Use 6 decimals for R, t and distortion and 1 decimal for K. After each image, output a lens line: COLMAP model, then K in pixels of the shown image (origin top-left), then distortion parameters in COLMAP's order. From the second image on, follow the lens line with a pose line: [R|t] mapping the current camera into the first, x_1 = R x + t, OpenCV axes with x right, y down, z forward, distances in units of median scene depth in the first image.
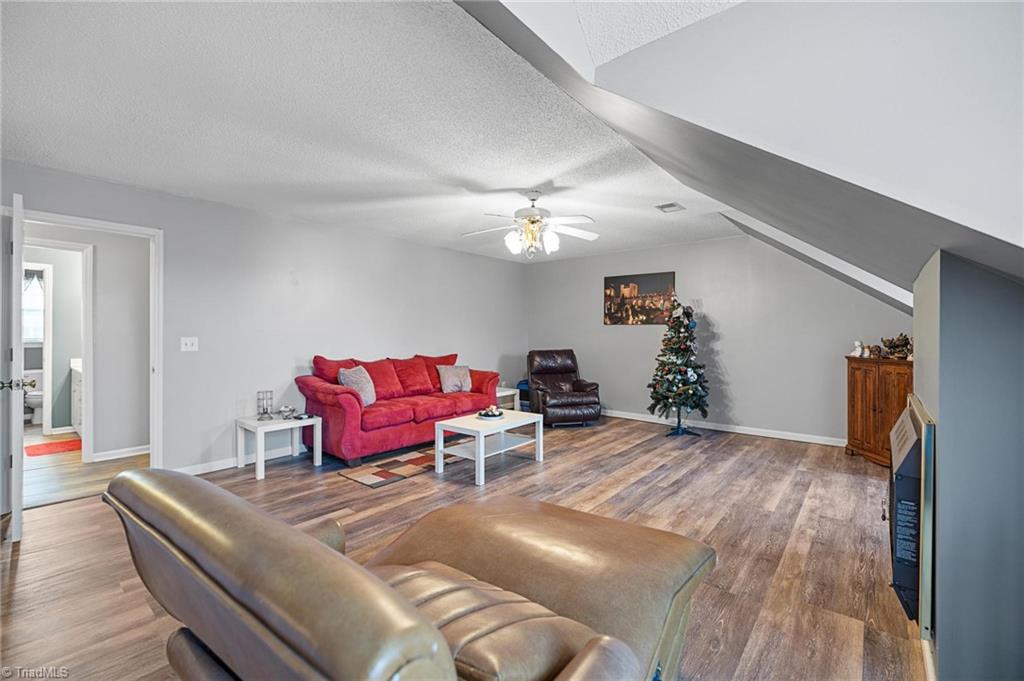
lens RADIAL K [[434.8, 0, 512.0], [0, 434.8, 340.5], [0, 0, 1]] dist [-0.003577, -0.000279]
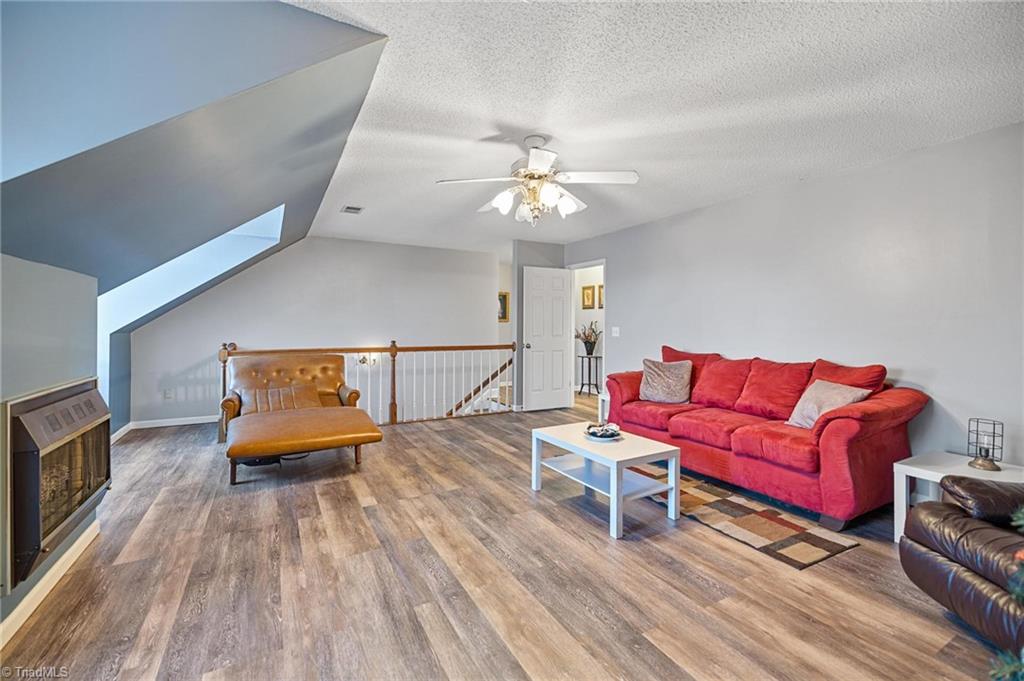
lens RADIAL K [[441.7, 0, 511.4], [0, 441.7, 322.3], [0, 0, 1]] dist [0.000486, -0.000059]
pose [[-0.369816, -0.005907, -0.929086, 0.911022], [-0.014816, 0.999890, -0.000460, -0.019129], [0.928987, 0.013596, -0.369863, 1.456103]]
